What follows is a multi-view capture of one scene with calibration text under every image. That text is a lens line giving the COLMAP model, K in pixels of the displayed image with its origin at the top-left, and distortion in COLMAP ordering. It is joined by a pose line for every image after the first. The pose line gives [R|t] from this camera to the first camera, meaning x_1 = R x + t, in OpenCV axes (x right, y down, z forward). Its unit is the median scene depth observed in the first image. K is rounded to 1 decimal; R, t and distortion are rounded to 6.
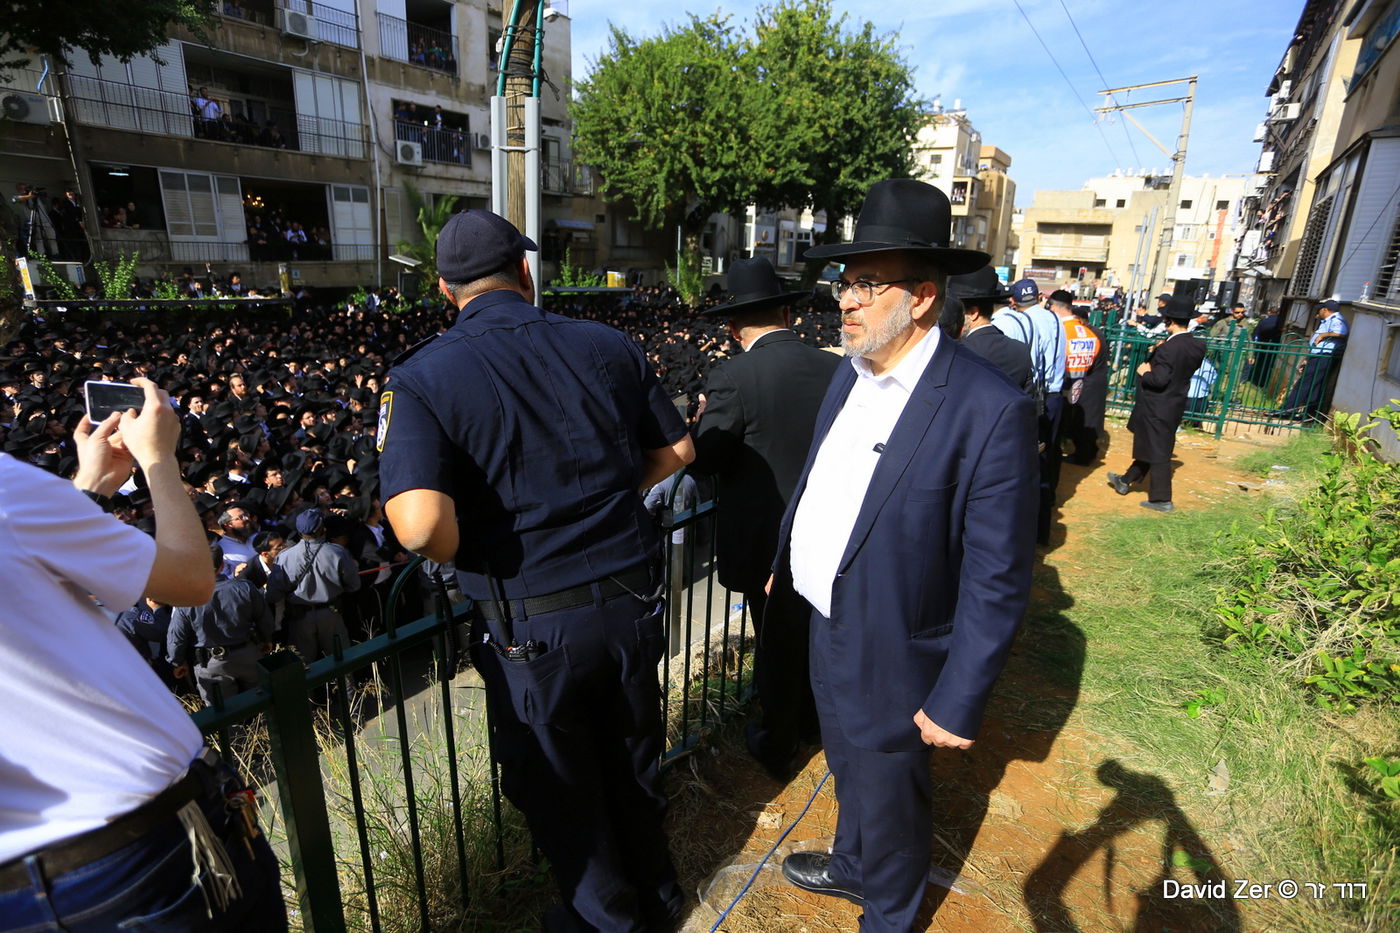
lens RADIAL K [[708.2, 0, 700.0], [0, 708.2, 466.5], [0, 0, 1]] dist [-0.069673, 0.034088]
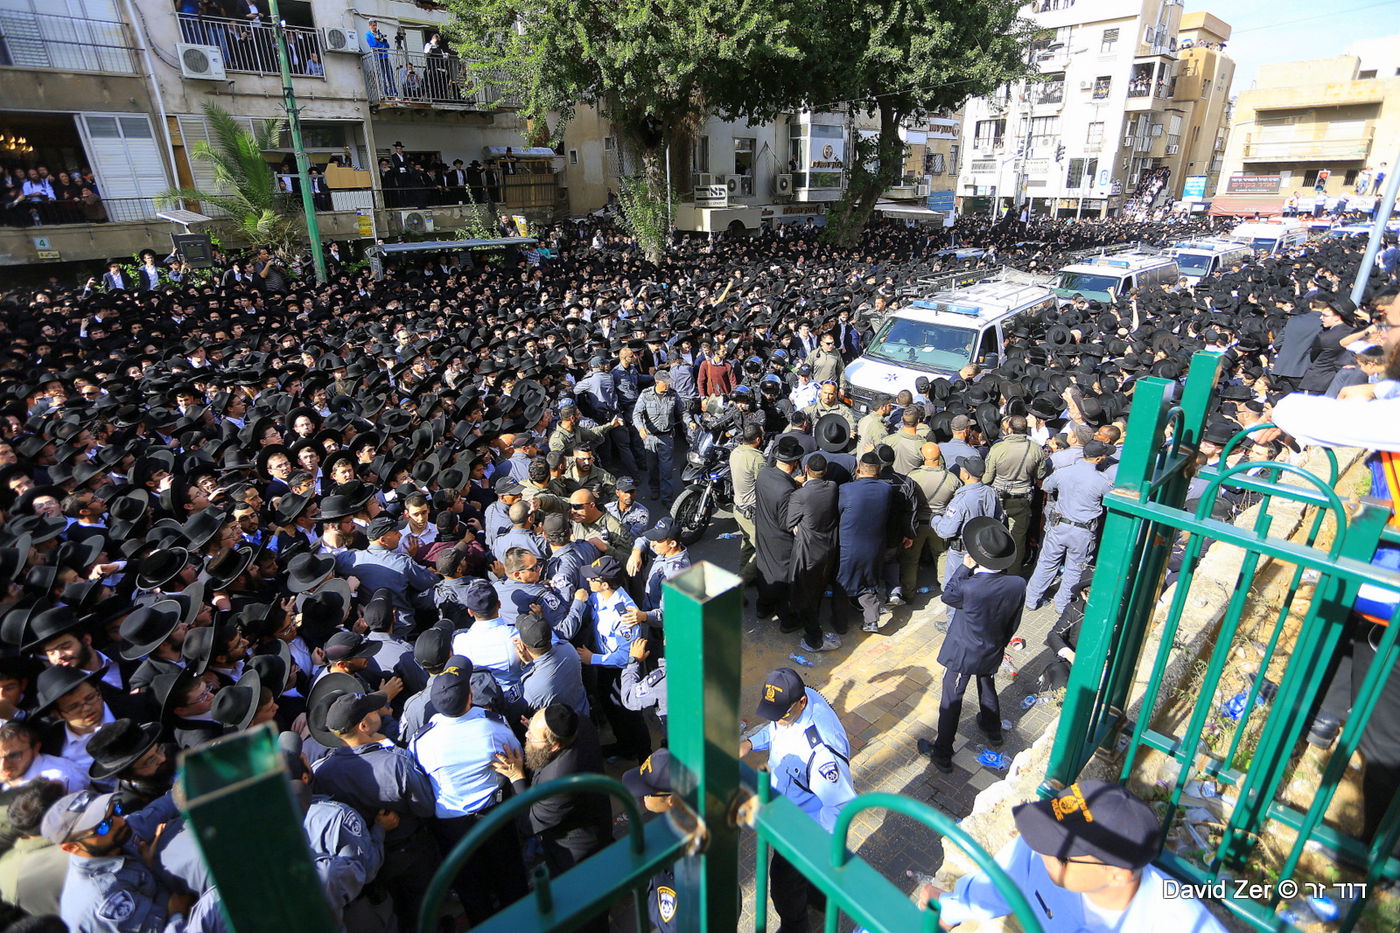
lens RADIAL K [[708.2, 0, 700.0], [0, 708.2, 466.5], [0, 0, 1]] dist [-0.069673, 0.034088]
pose [[0.974376, 0.032555, -0.222556, 0.137874], [-0.012348, 0.995720, 0.091592, -0.058280], [0.224585, -0.086497, 0.970608, 0.215021]]
